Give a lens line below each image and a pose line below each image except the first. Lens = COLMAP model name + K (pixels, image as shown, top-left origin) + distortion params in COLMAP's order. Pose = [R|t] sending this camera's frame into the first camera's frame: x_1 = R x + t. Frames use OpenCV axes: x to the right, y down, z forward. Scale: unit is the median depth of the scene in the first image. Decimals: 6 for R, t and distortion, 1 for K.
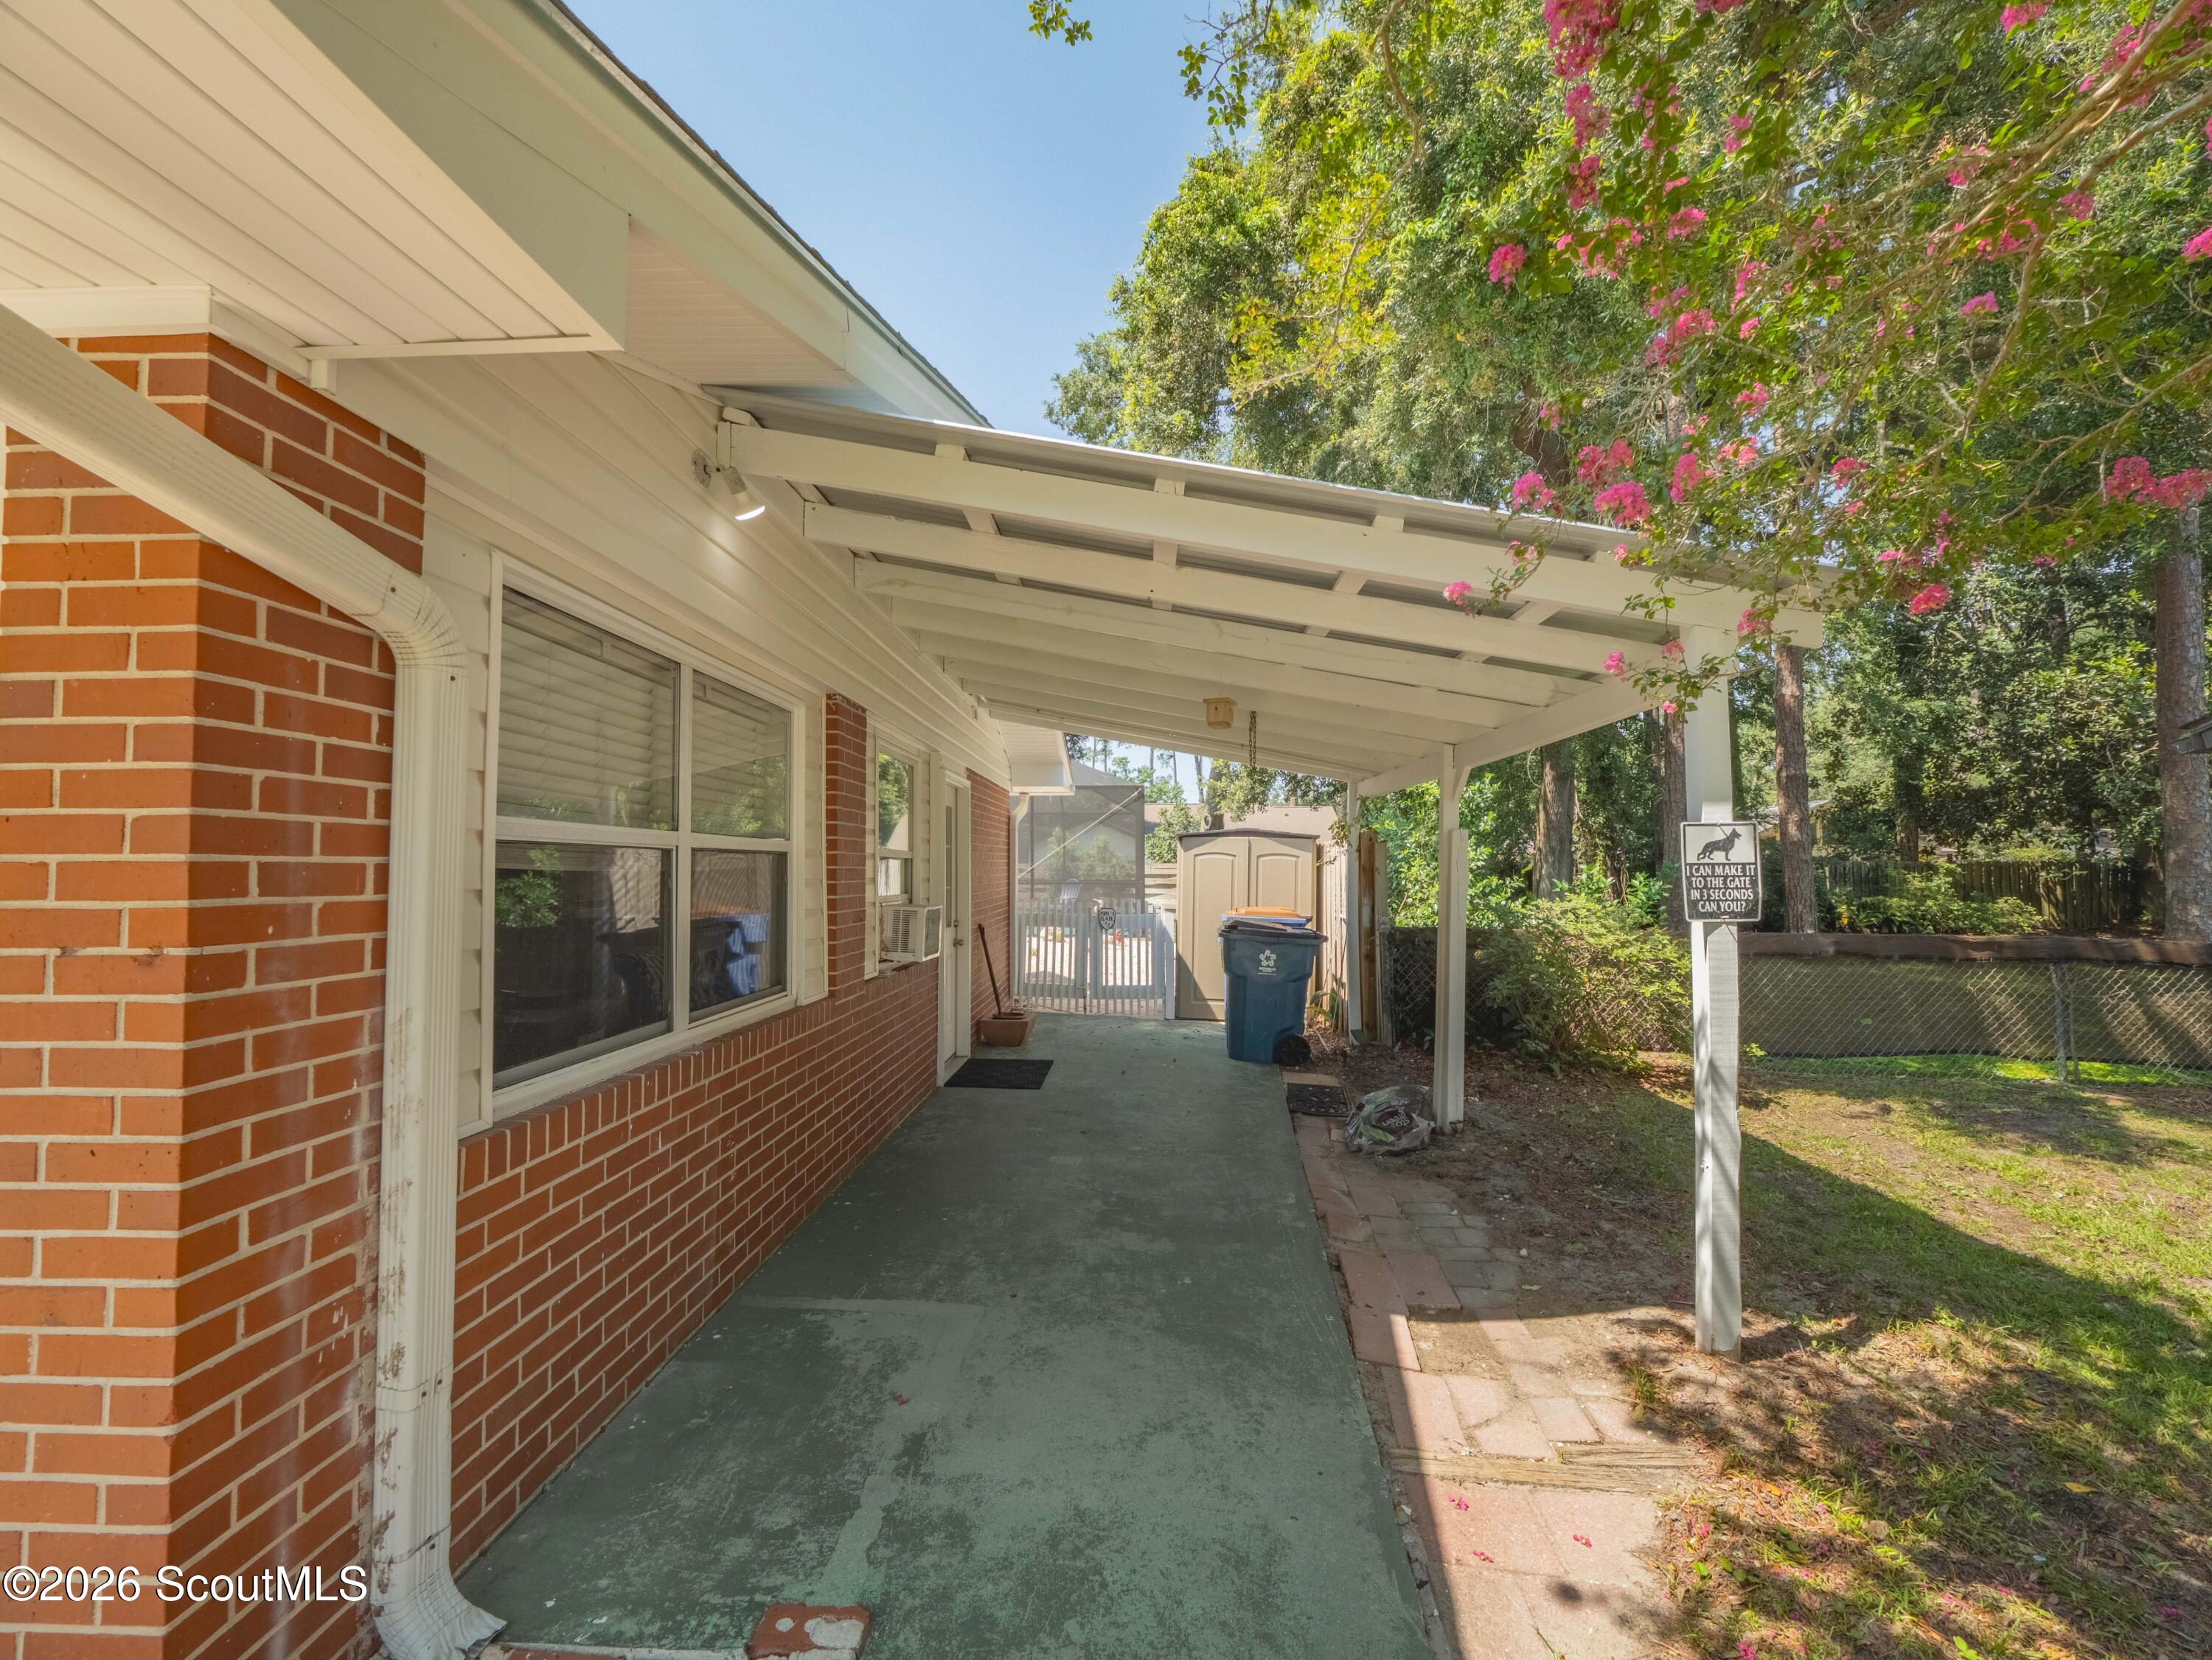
lens RADIAL K [[920.8, 0, 1104.6], [0, 920.8, 840.1], [0, 0, 1]] dist [-0.000968, -0.001679]
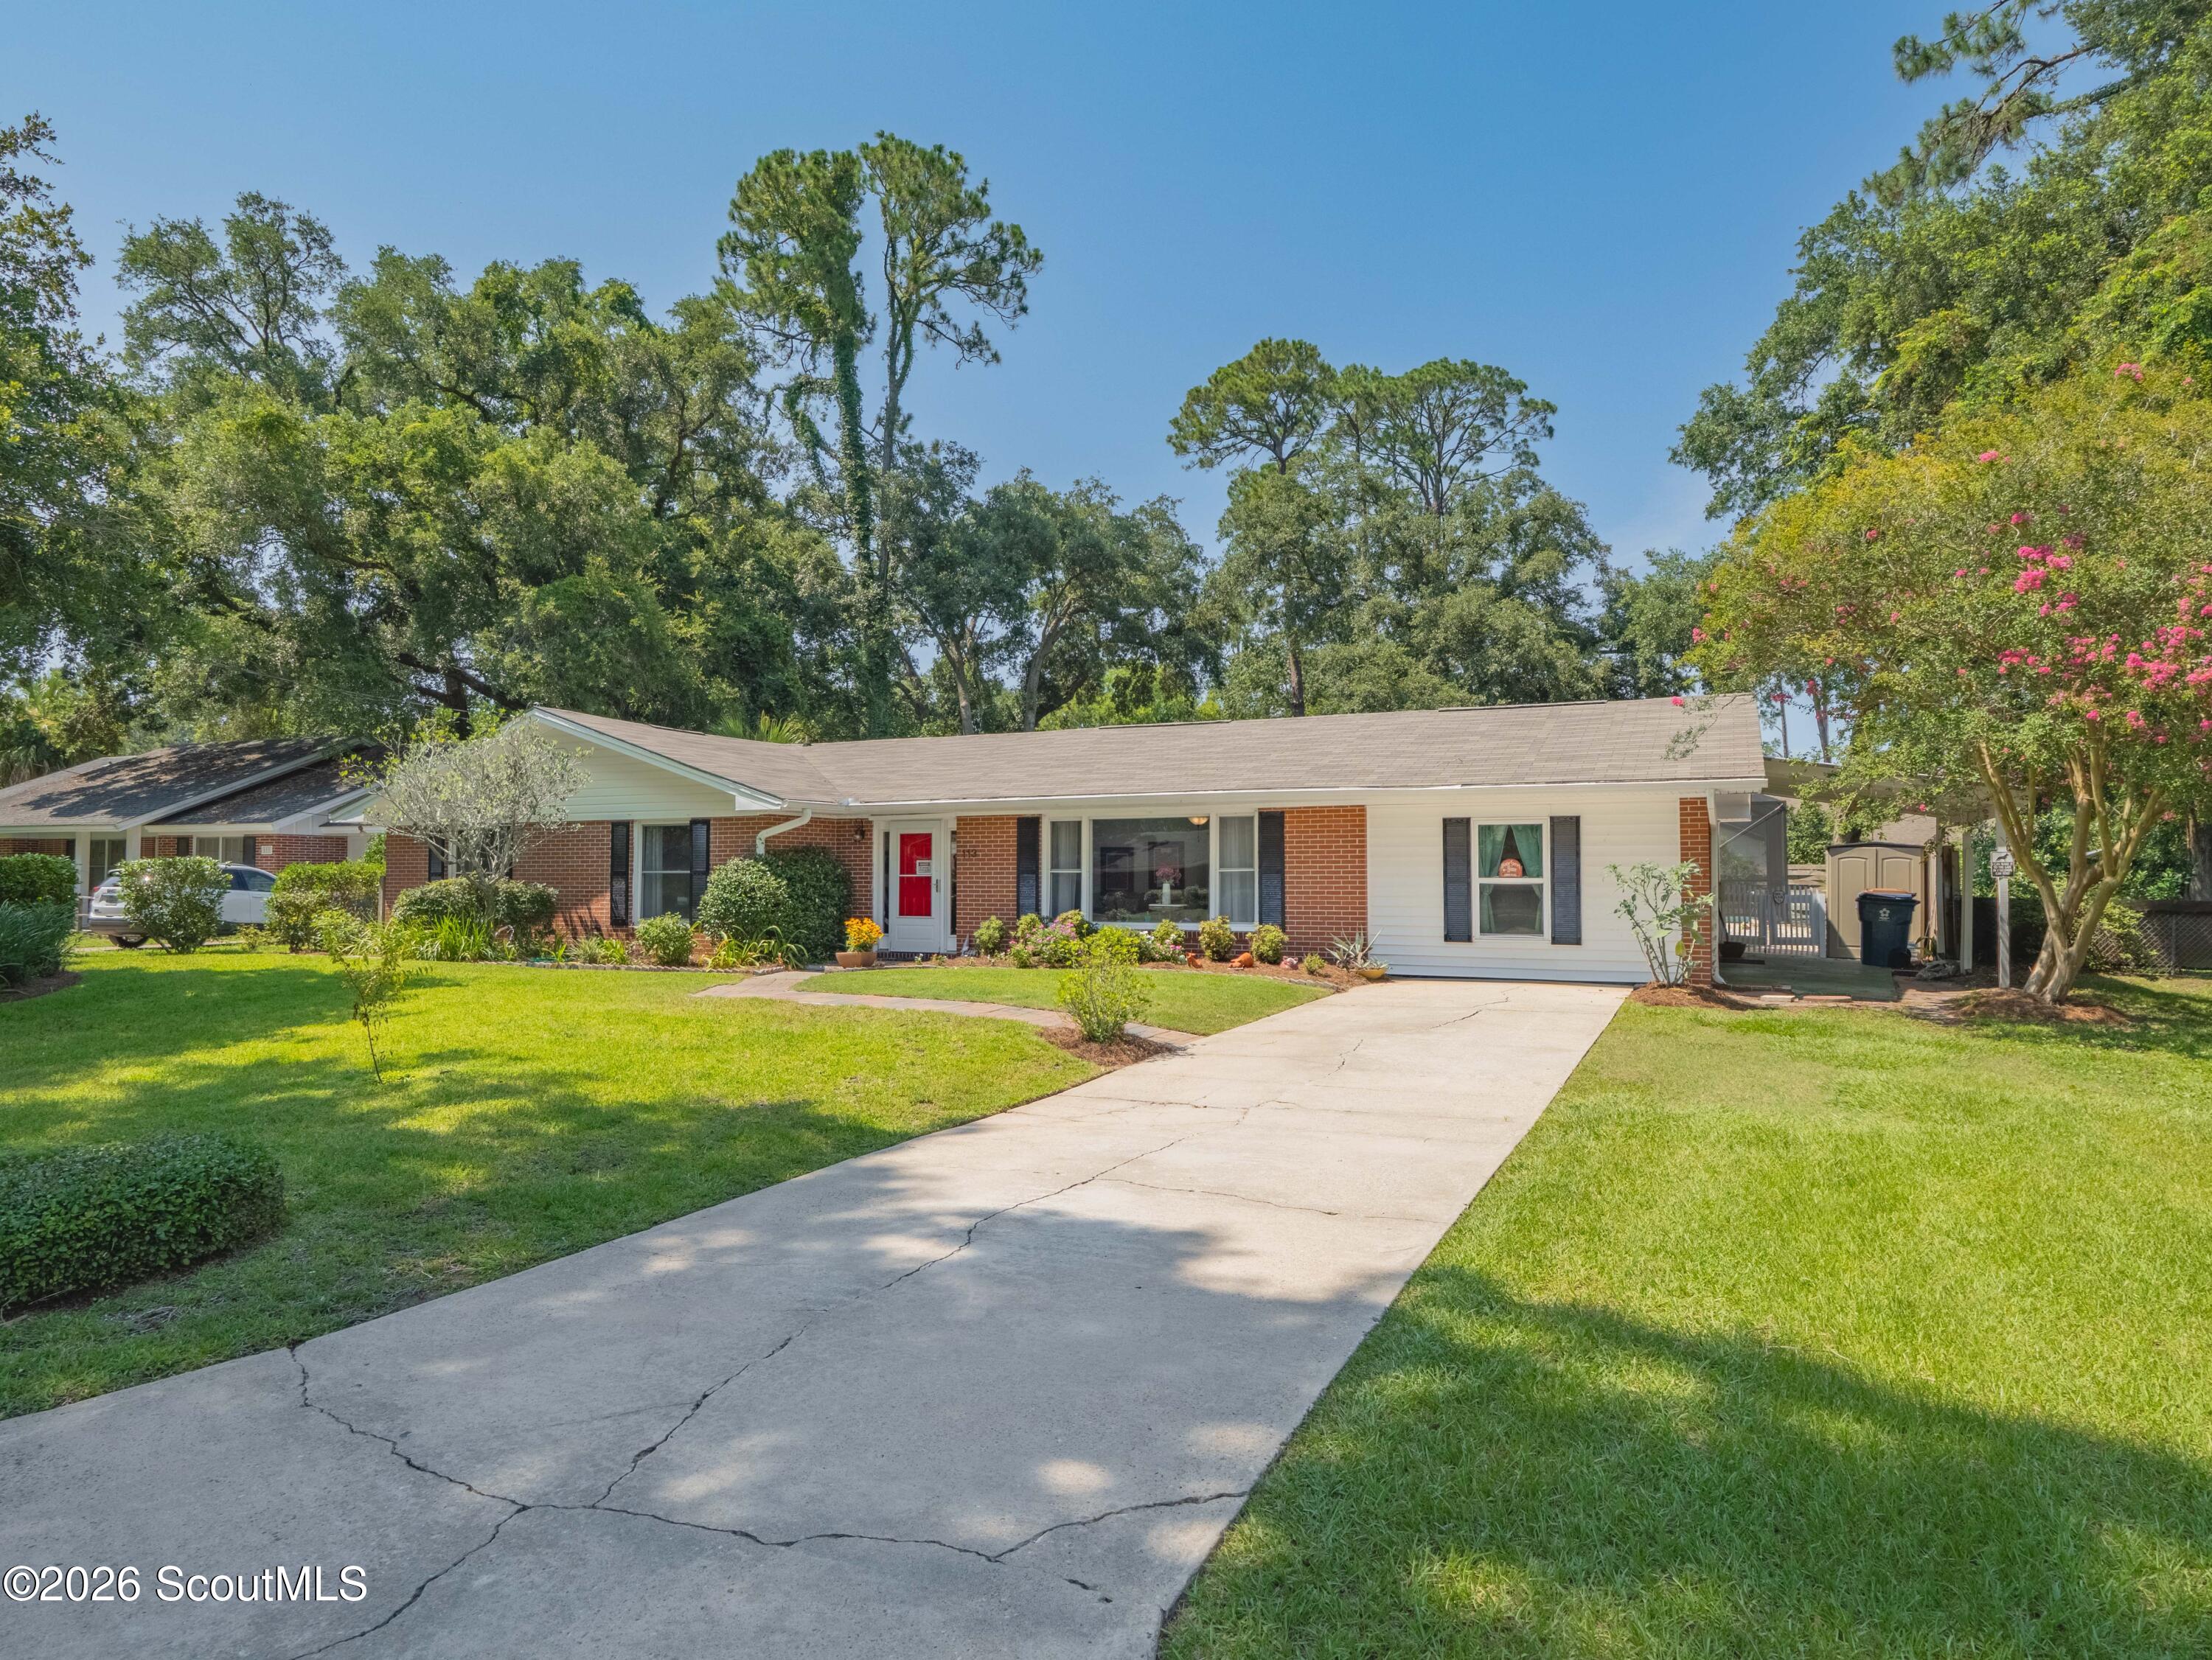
lens RADIAL K [[1309.7, 0, 1102.6], [0, 1309.7, 823.9], [0, 0, 1]] dist [-0.001611, 0.000405]
pose [[0.921385, -0.013657, -0.388412, -0.206154], [0.010484, 0.999892, -0.010287, -0.036851], [0.388511, 0.005406, 0.921428, -1.685855]]
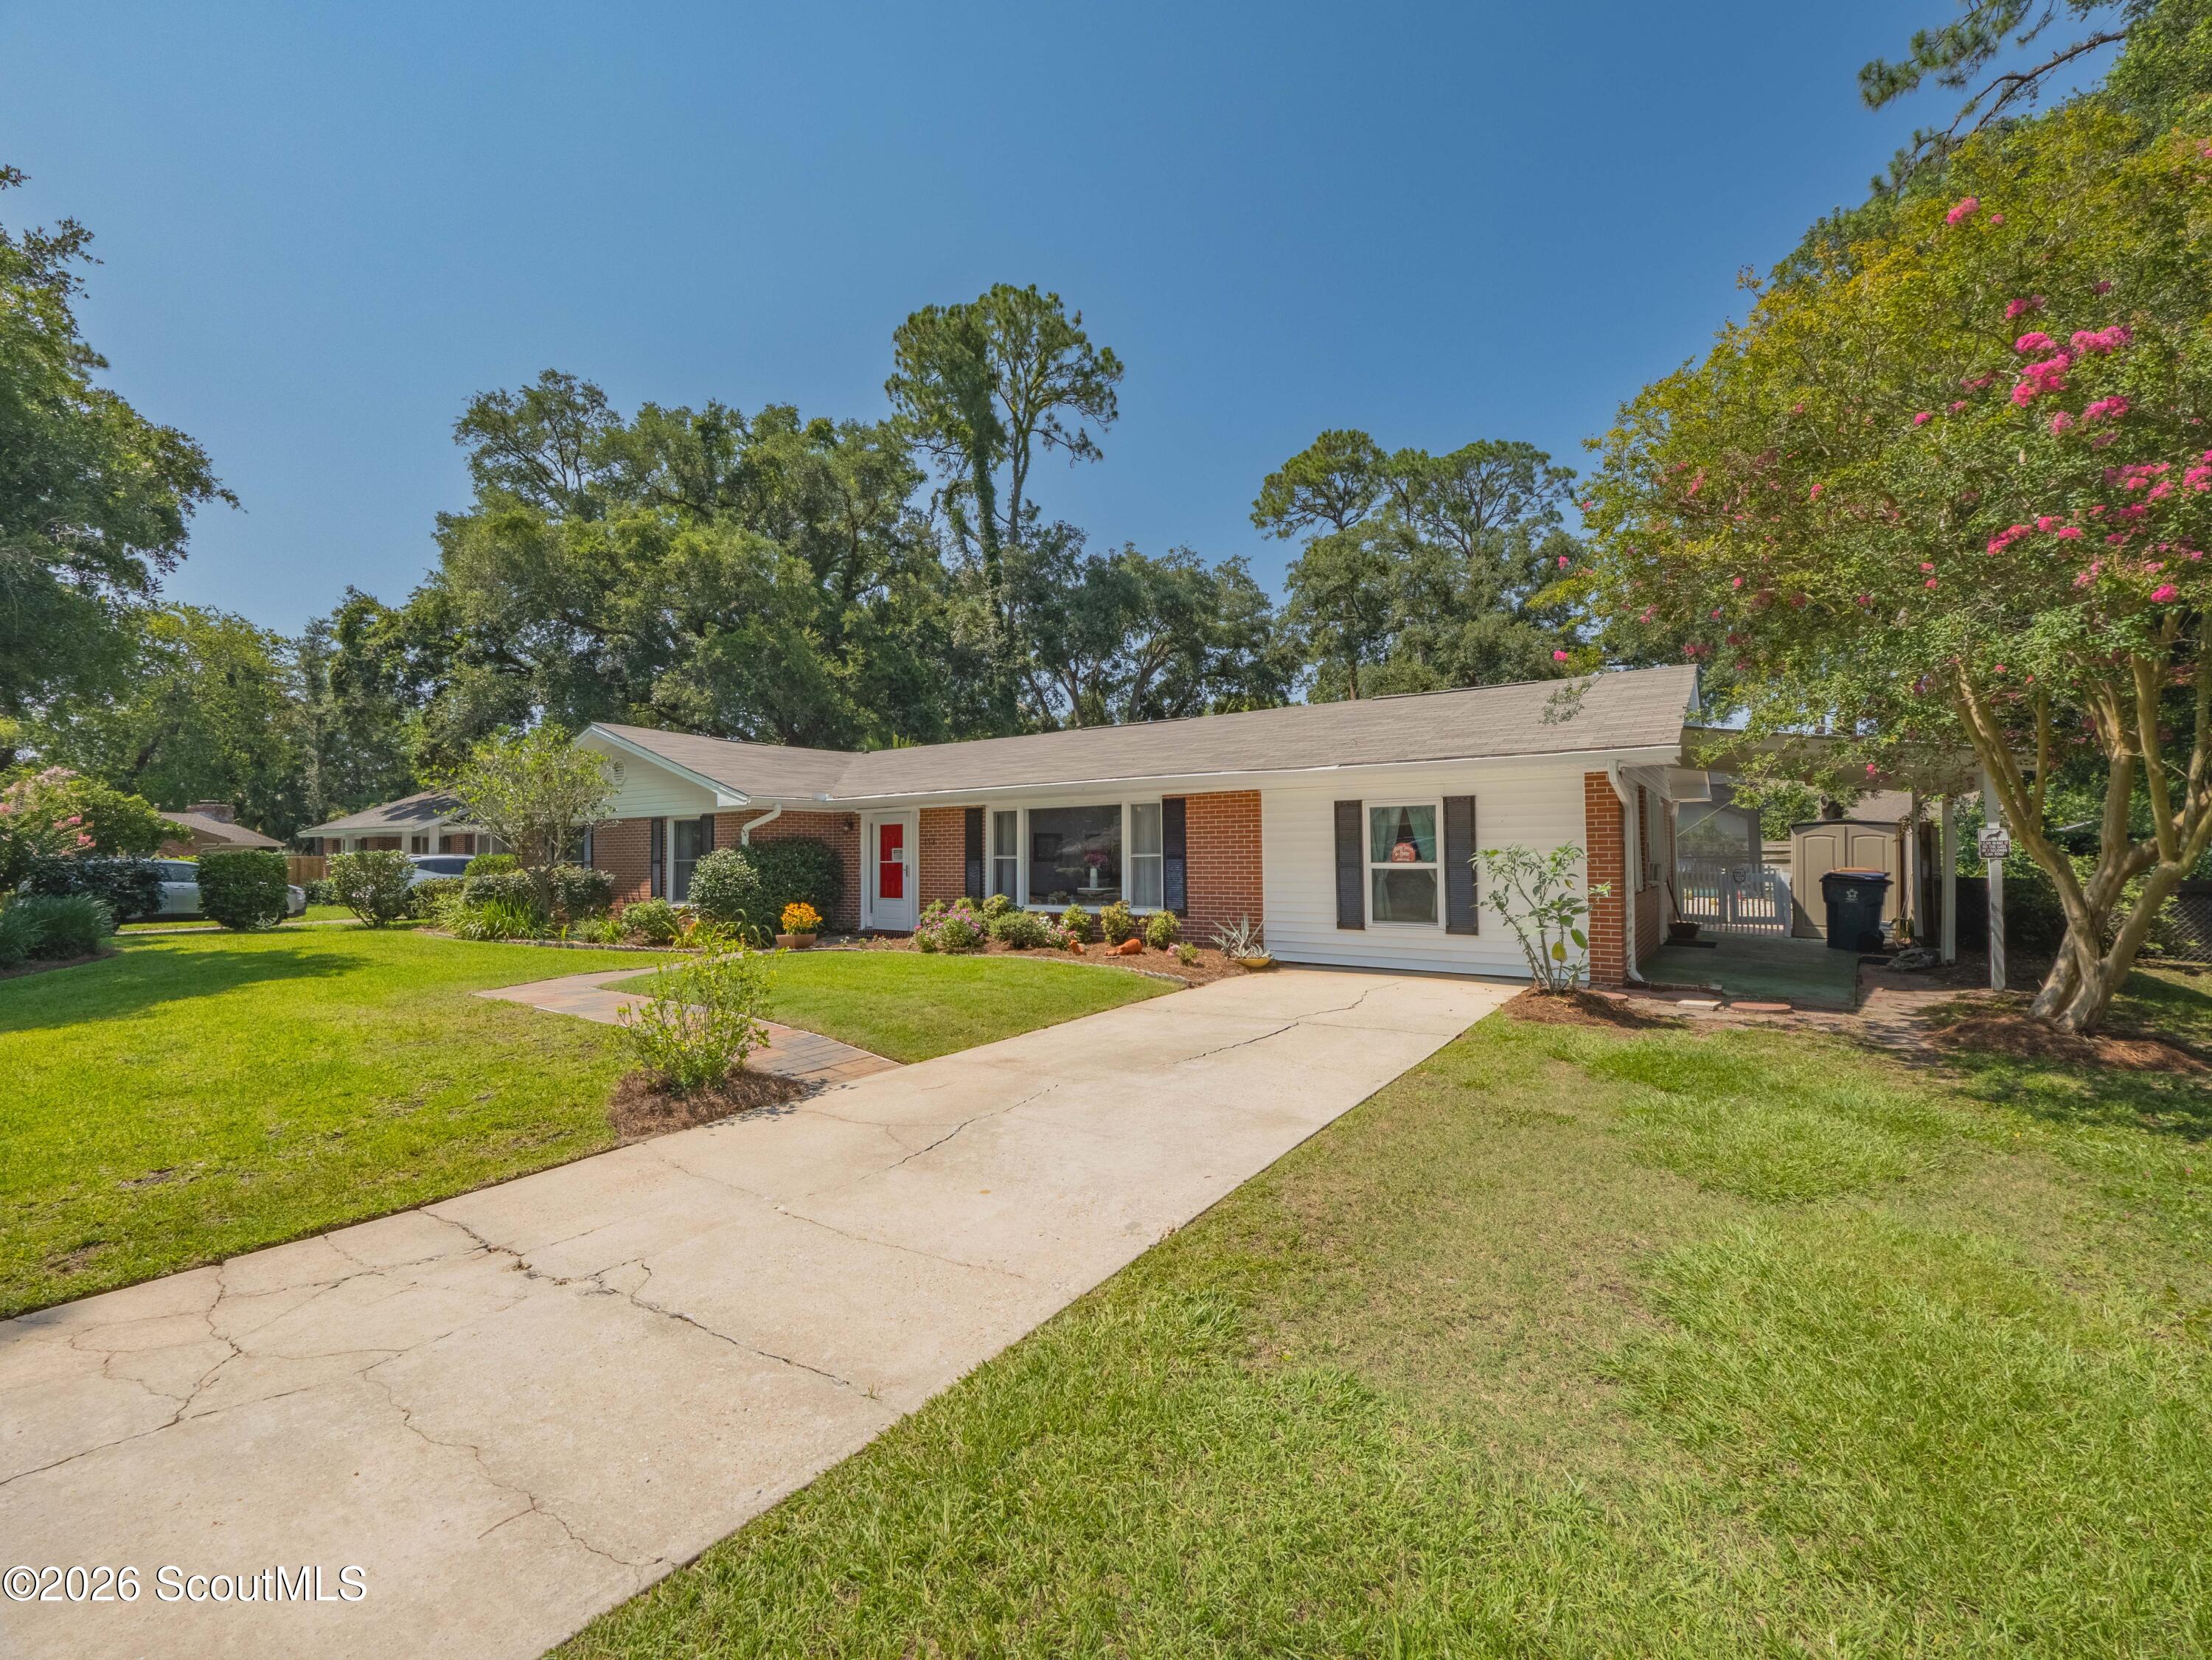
lens RADIAL K [[920.8, 0, 1115.1], [0, 920.8, 818.2], [0, 0, 1]] dist [-0.000968, -0.001679]
pose [[0.848701, -0.027038, -0.528182, -0.075737], [0.024575, 0.999630, -0.011684, -0.028164], [0.528303, -0.003064, 0.849051, -1.027061]]
